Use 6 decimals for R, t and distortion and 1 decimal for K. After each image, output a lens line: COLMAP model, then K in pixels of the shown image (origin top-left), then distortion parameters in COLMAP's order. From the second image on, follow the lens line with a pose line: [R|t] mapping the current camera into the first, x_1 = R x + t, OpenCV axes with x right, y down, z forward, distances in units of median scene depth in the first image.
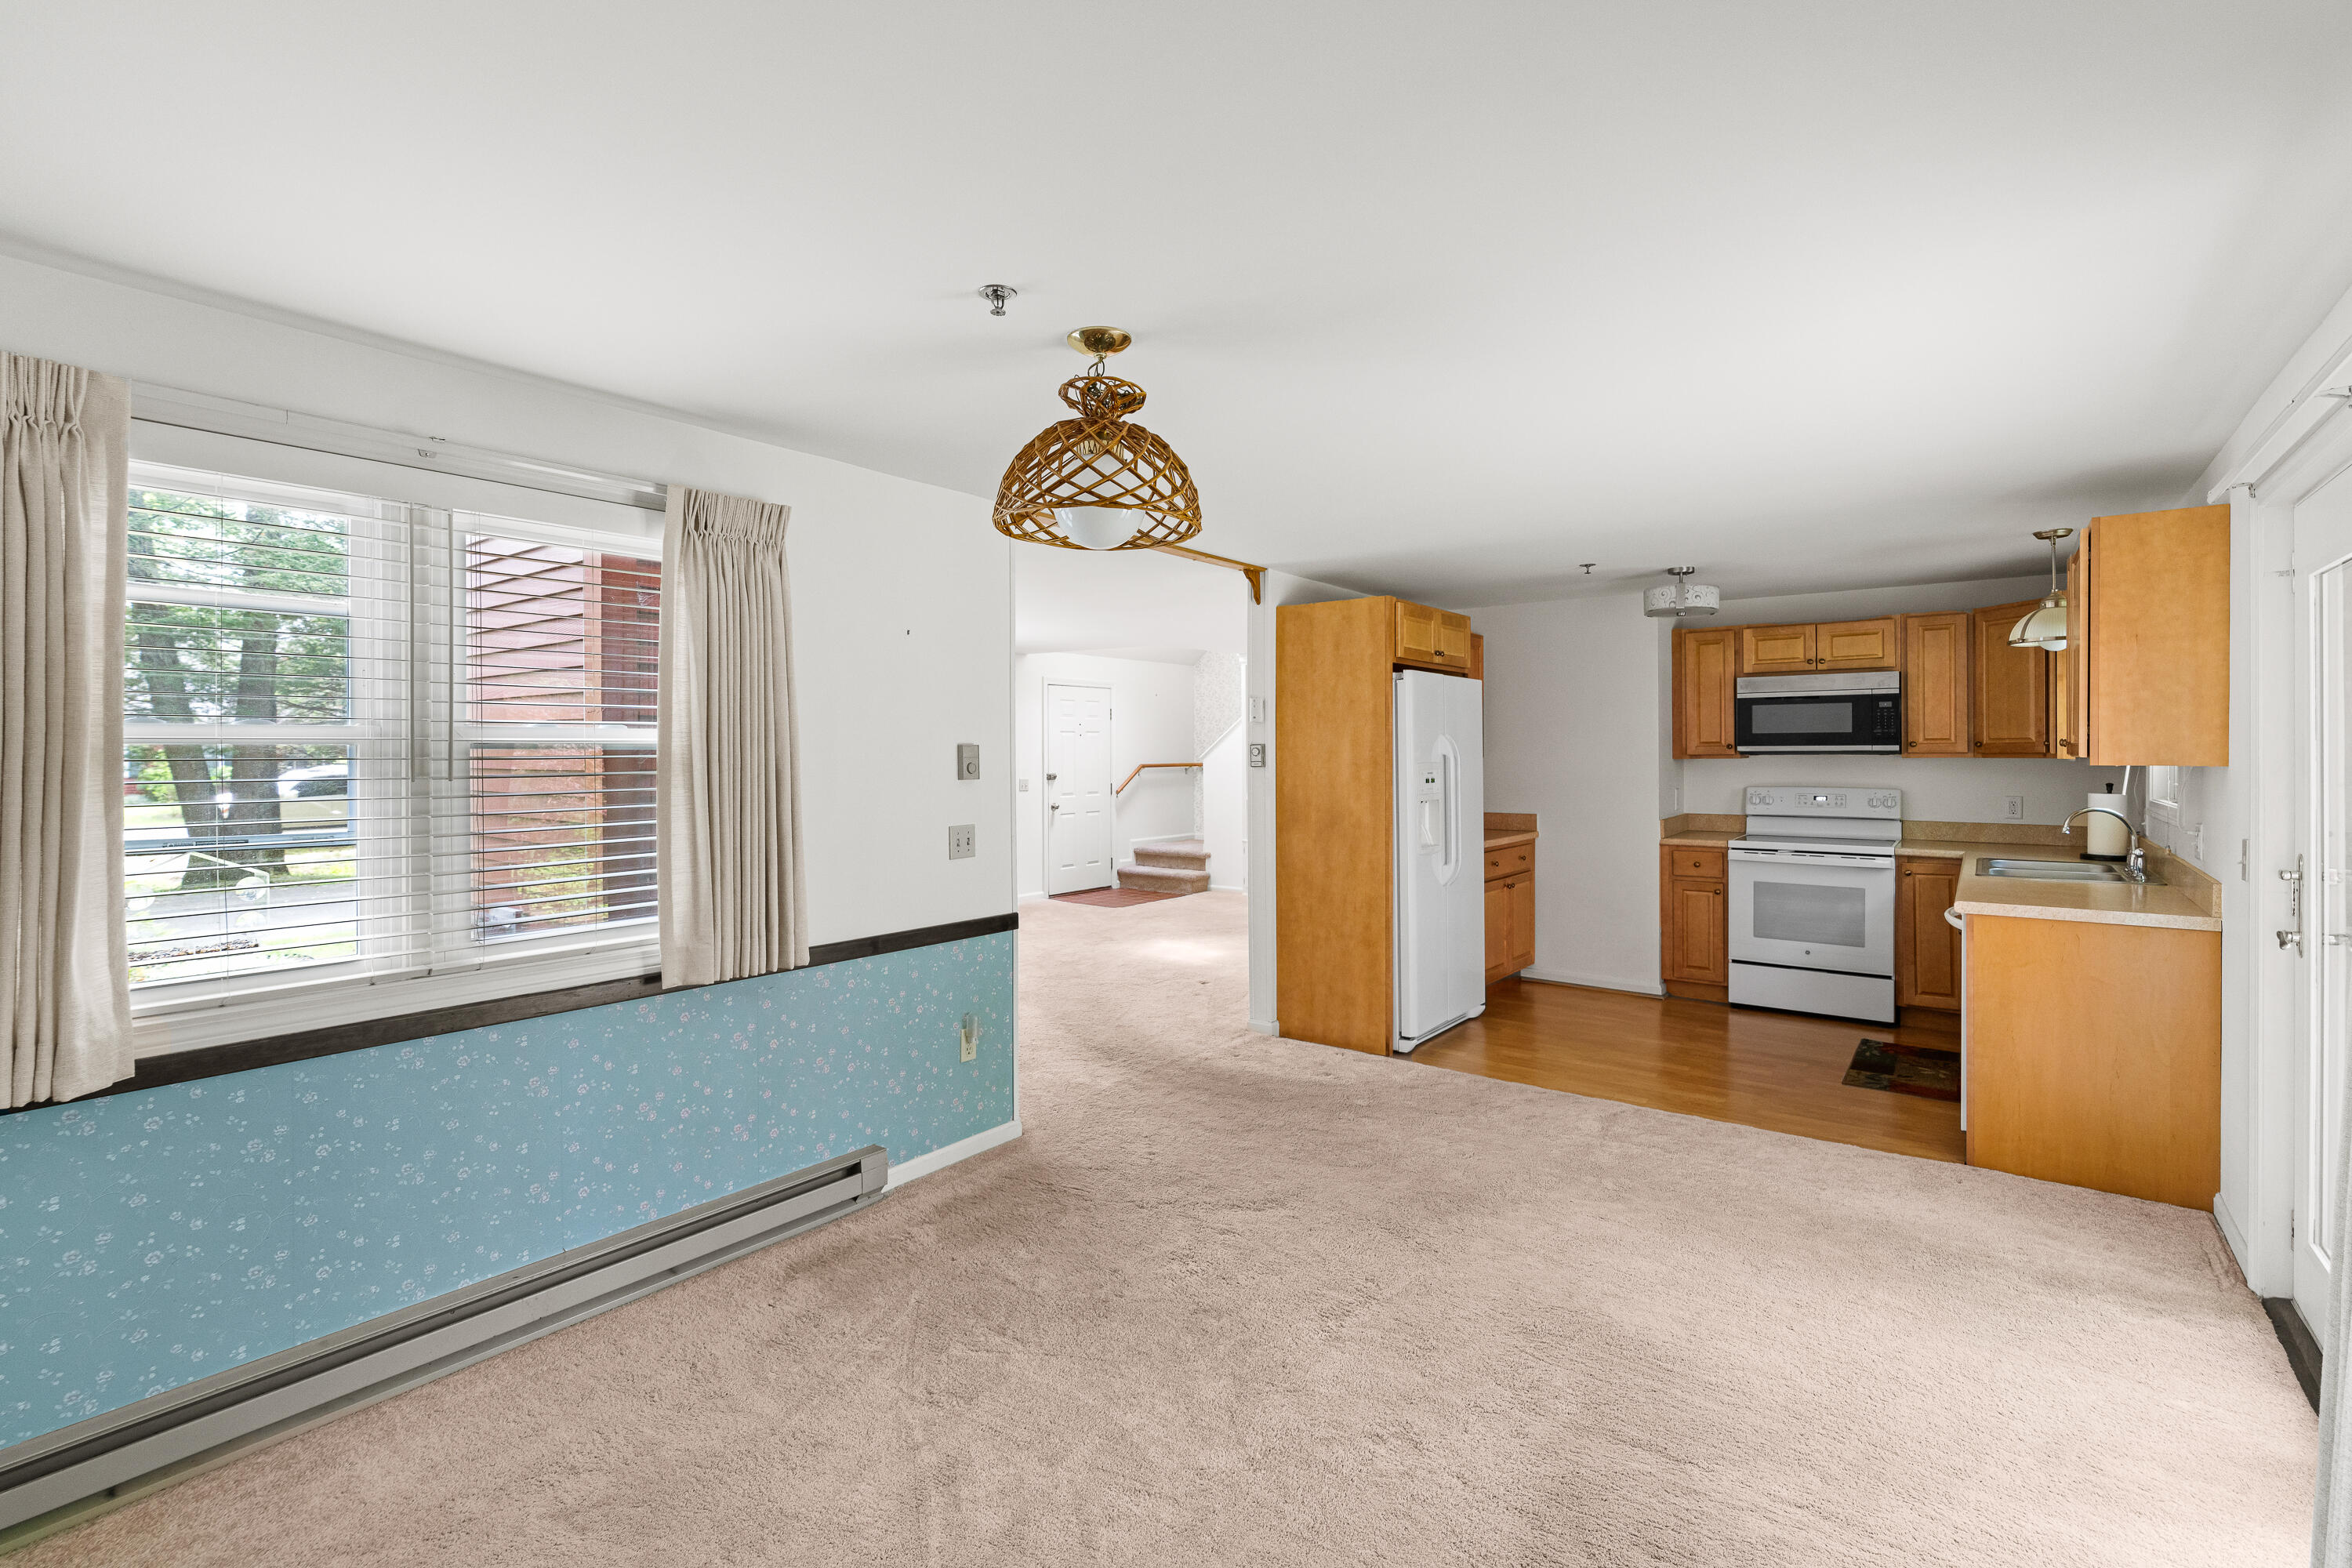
lens RADIAL K [[1082.2, 0, 1185.6], [0, 1082.2, 749.6], [0, 0, 1]] dist [-0.004049, 0.000448]
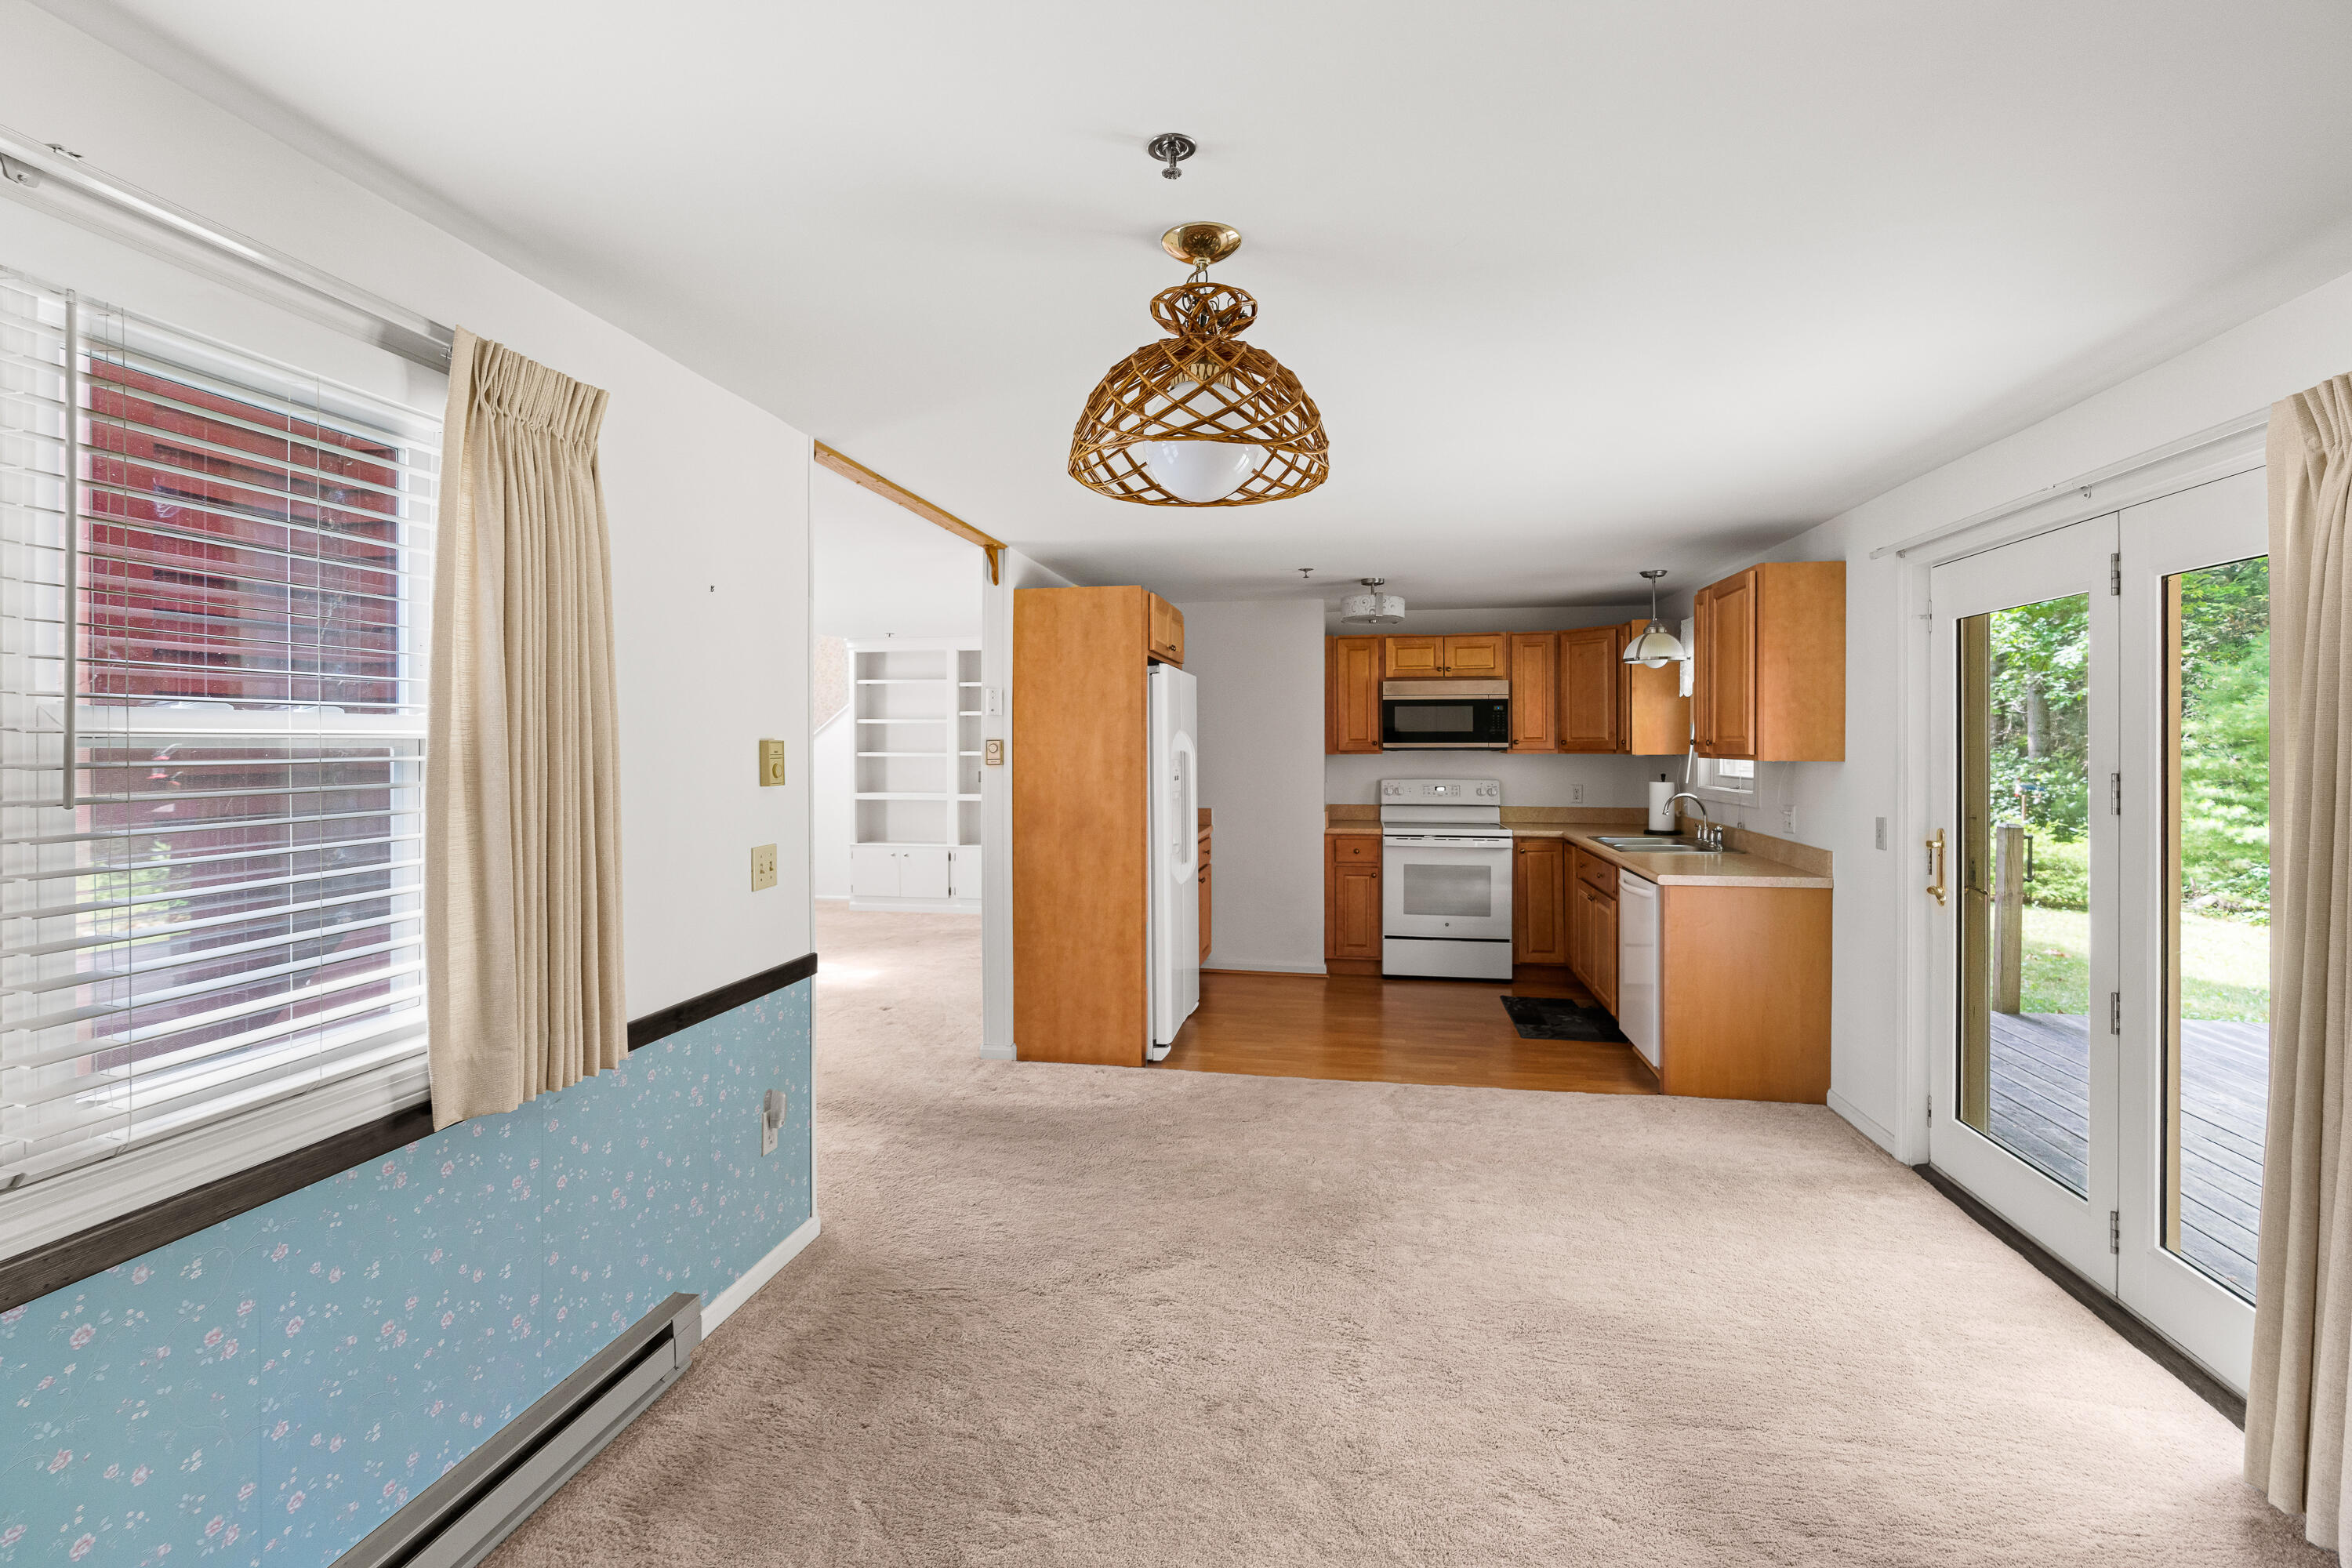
lens RADIAL K [[1071.7, 0, 1183.1], [0, 1071.7, 739.7], [0, 0, 1]] dist [-0.010239, 0.005192]
pose [[0.886738, 0.004221, 0.462253, -0.219093], [-0.002894, 0.999989, -0.003579, -0.002463], [-0.462263, 0.001835, 0.886741, 0.143128]]
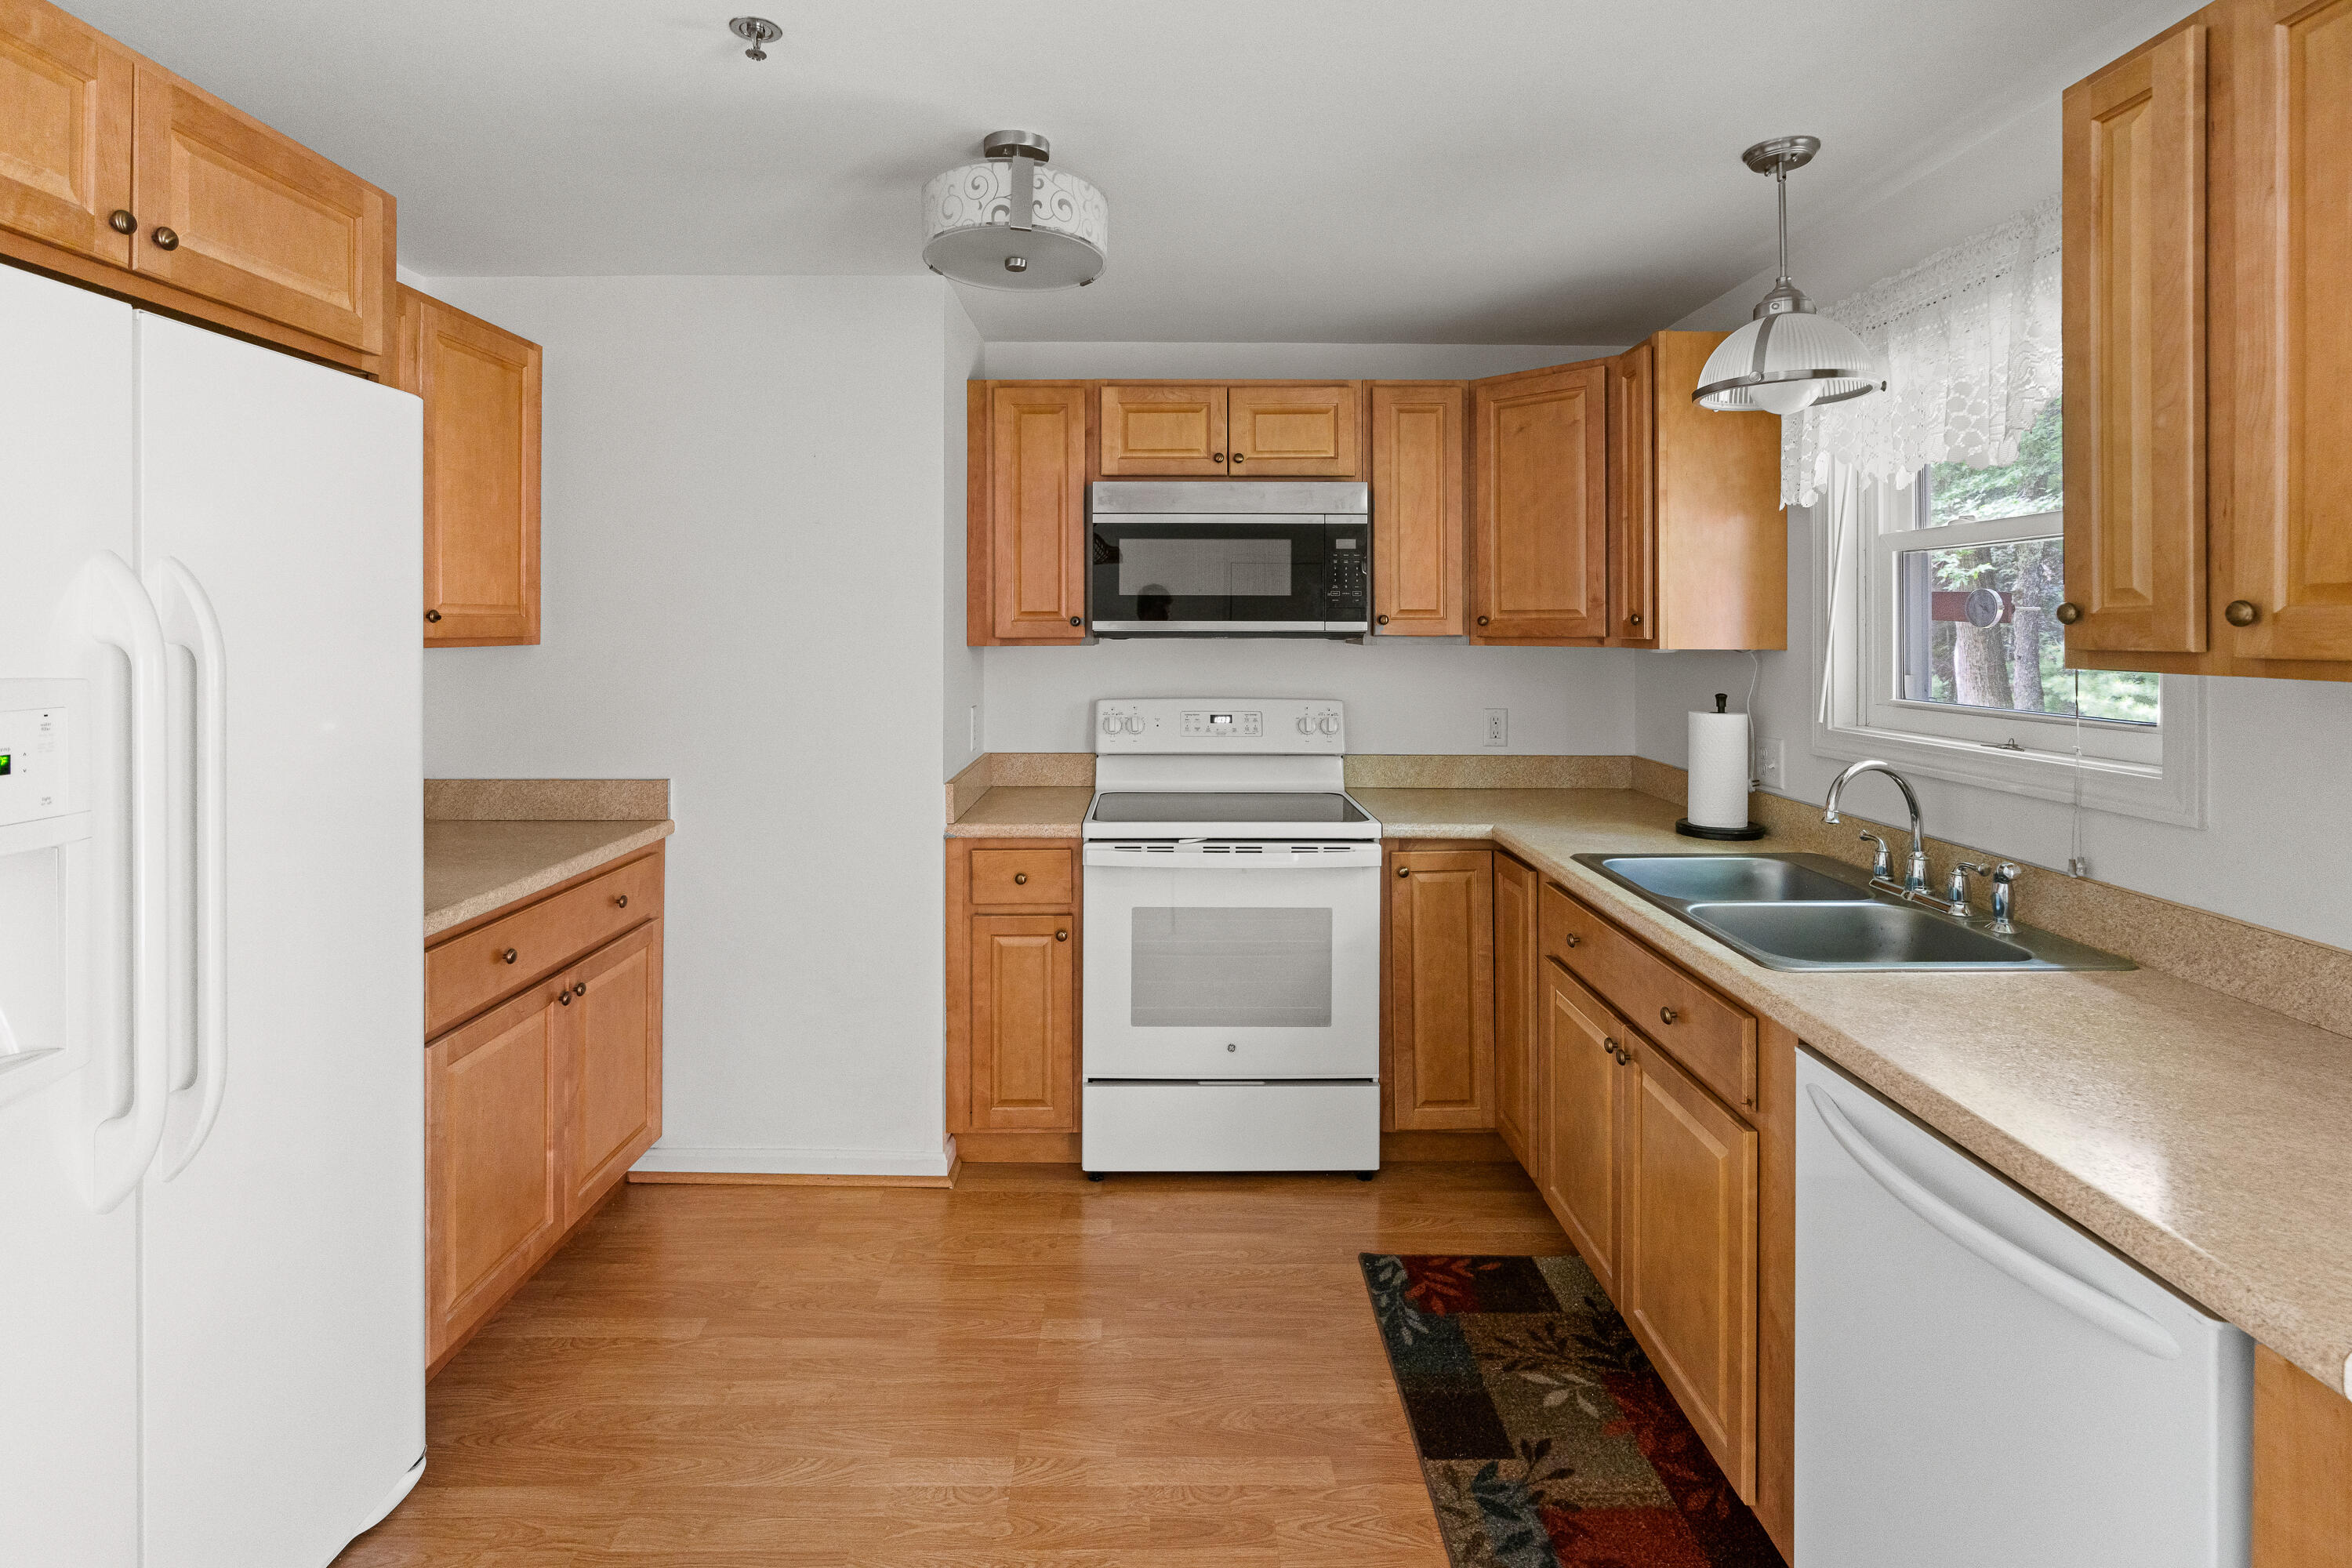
lens RADIAL K [[1077.5, 0, 1162.3], [0, 1077.5, 612.7], [0, 0, 1]] dist [-0.023456, 0.000025]
pose [[0.801517, 0.012522, 0.597840, 0.295362], [-0.005051, 0.999887, -0.014172, -0.000372], [-0.597950, 0.008339, 0.801490, 0.713974]]
